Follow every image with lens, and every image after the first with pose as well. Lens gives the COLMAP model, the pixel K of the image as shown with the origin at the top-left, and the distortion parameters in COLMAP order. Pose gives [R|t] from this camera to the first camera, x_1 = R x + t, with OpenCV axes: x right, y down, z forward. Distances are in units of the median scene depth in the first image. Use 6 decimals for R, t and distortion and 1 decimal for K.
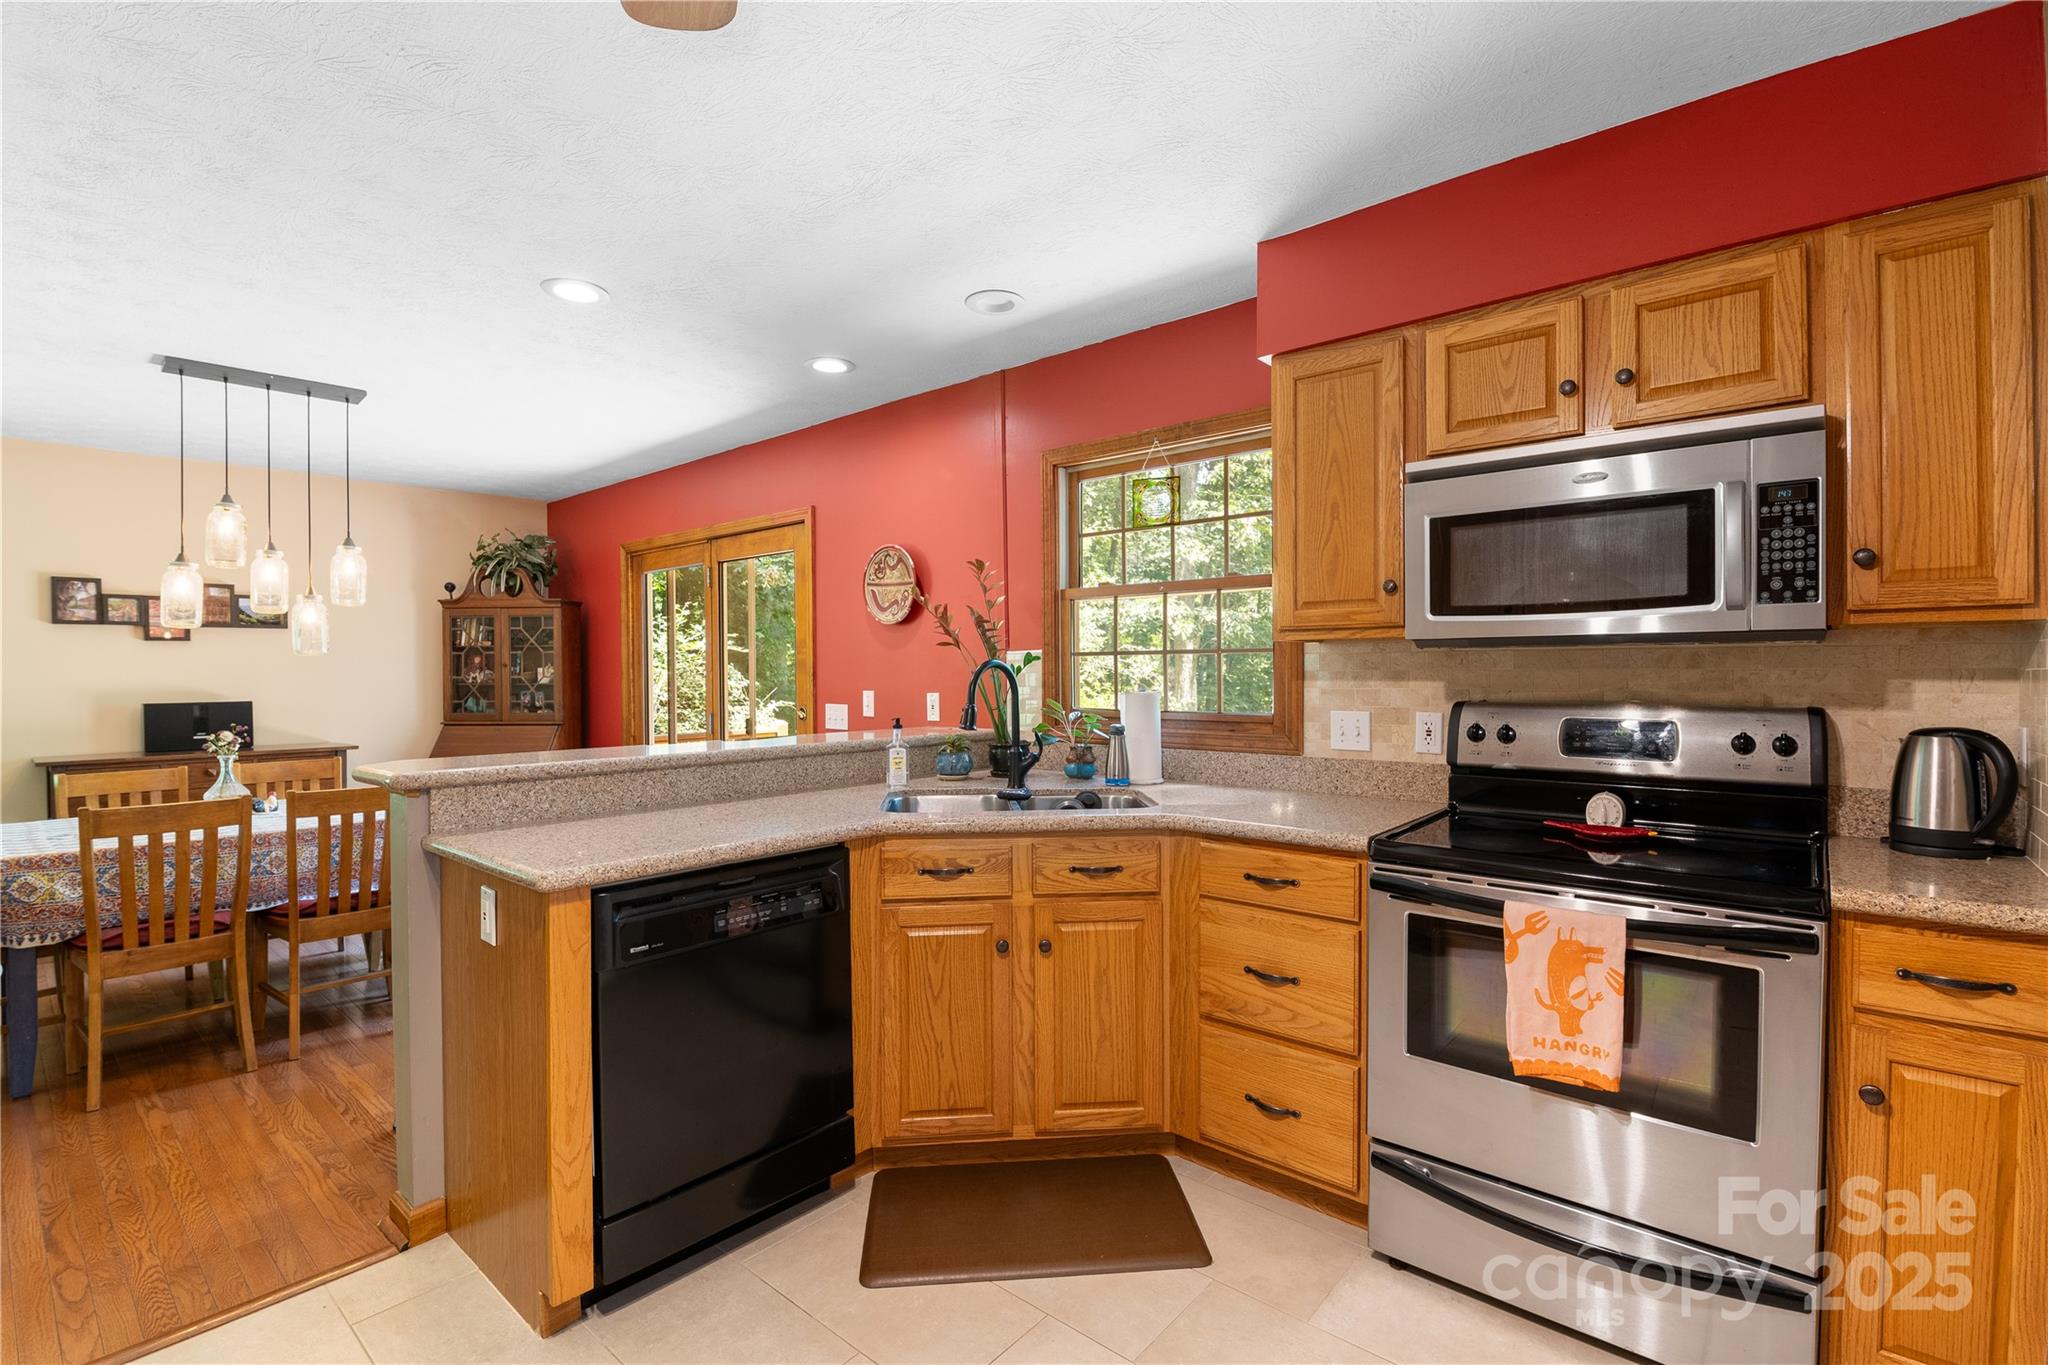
lens RADIAL K [[946.5, 0, 1024.0], [0, 946.5, 682.5], [0, 0, 1]] dist [-0.001643, -0.000702]
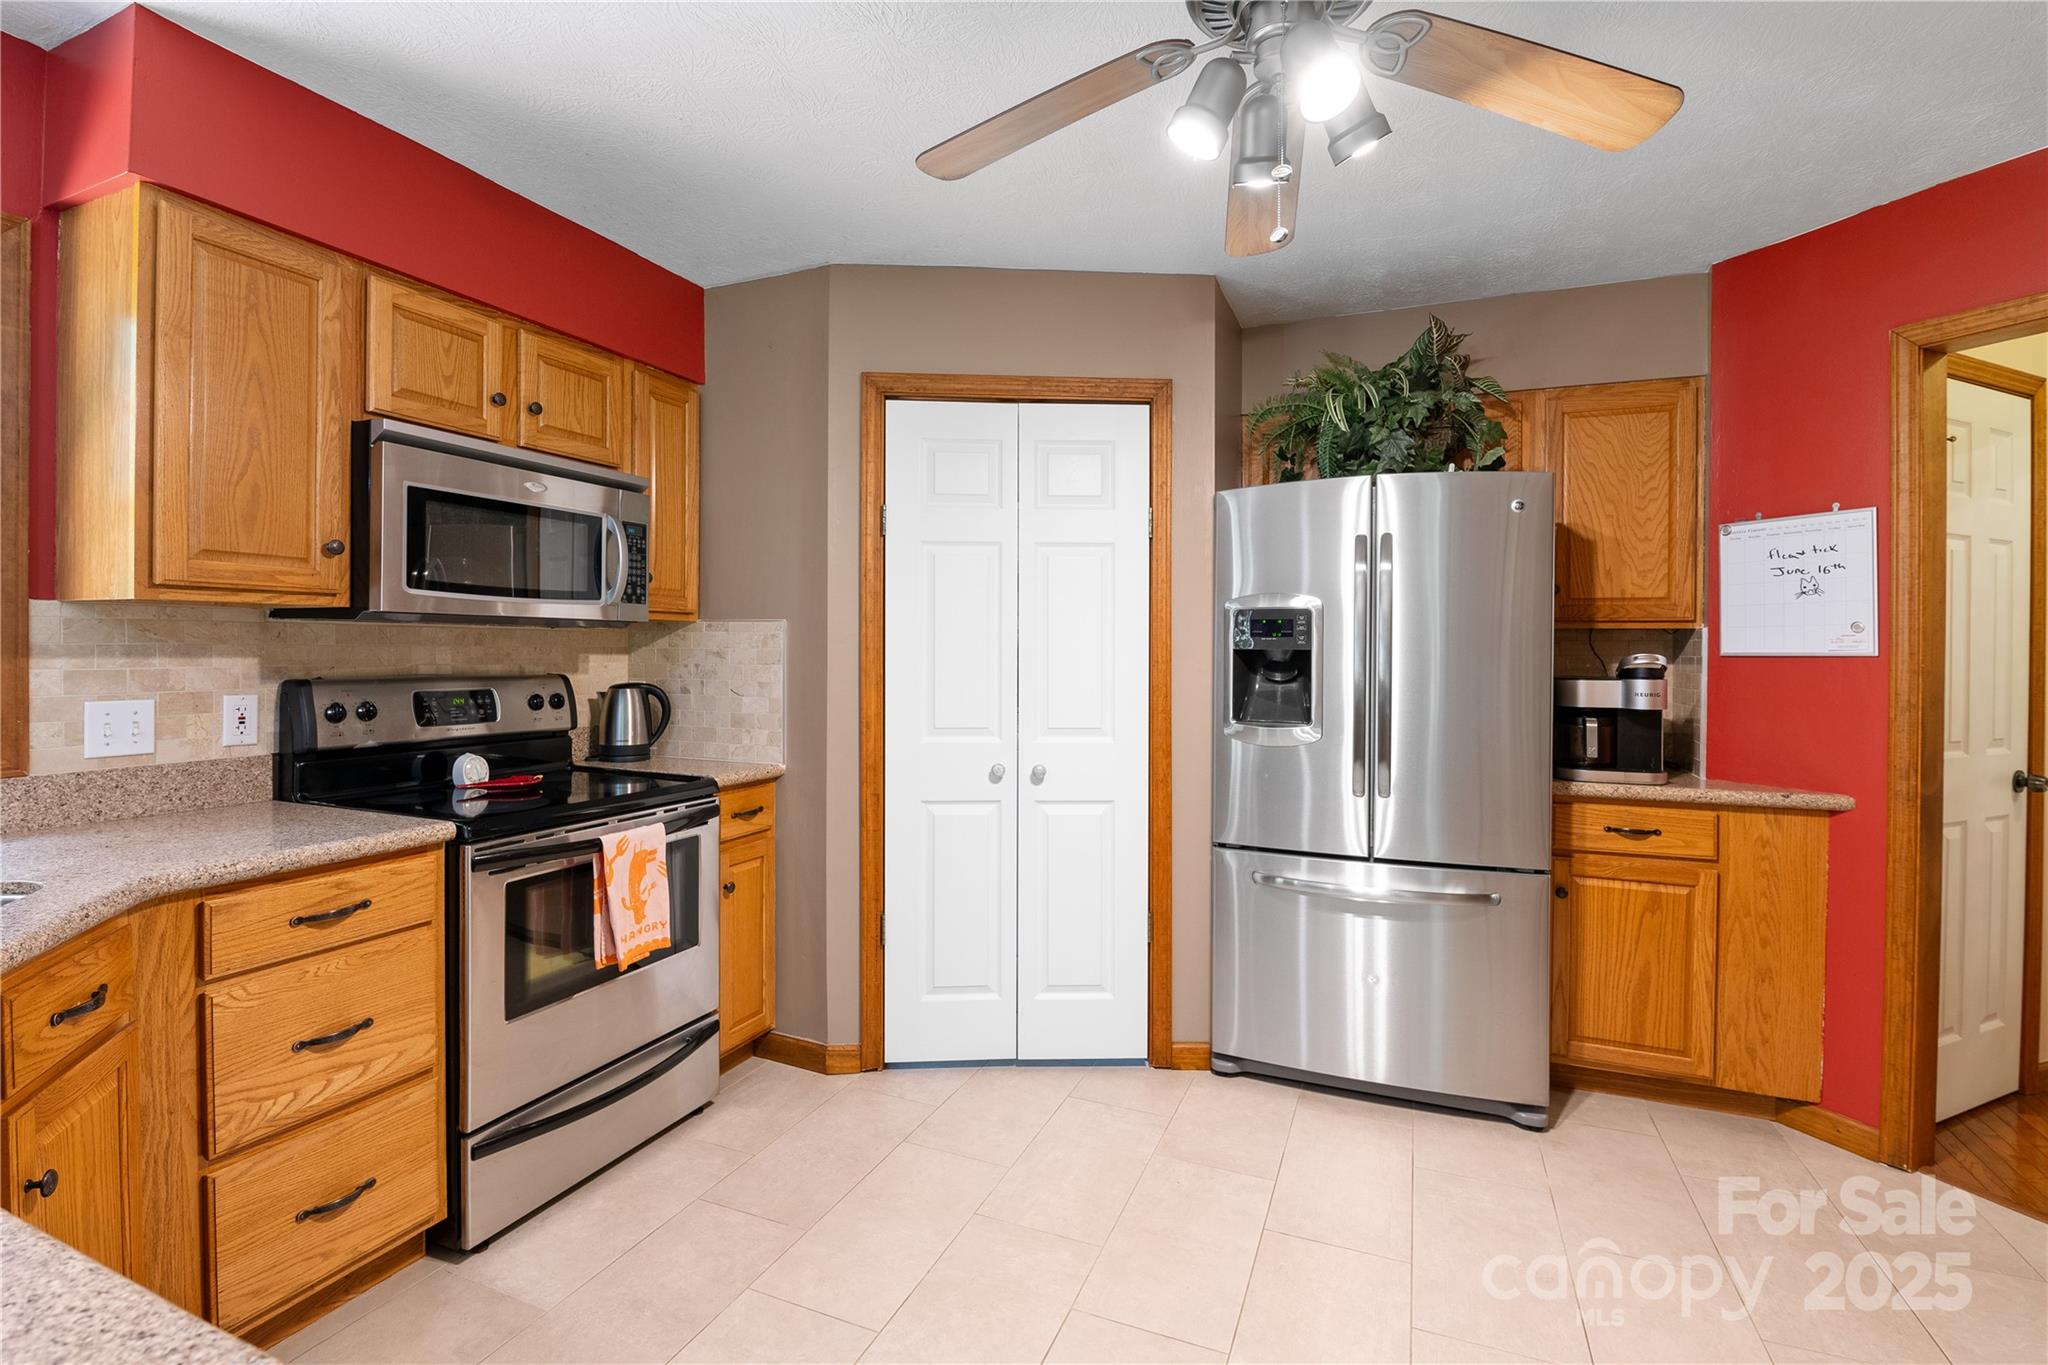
lens RADIAL K [[956.2, 0, 1031.0], [0, 956.2, 660.3], [0, 0, 1]] dist [-0.003368, -0.000729]
pose [[-0.322582, -0.008069, 0.946507, -0.635124], [0.006085, 0.999925, 0.010598, -0.004030], [-0.946522, 0.009178, -0.322509, 0.670948]]
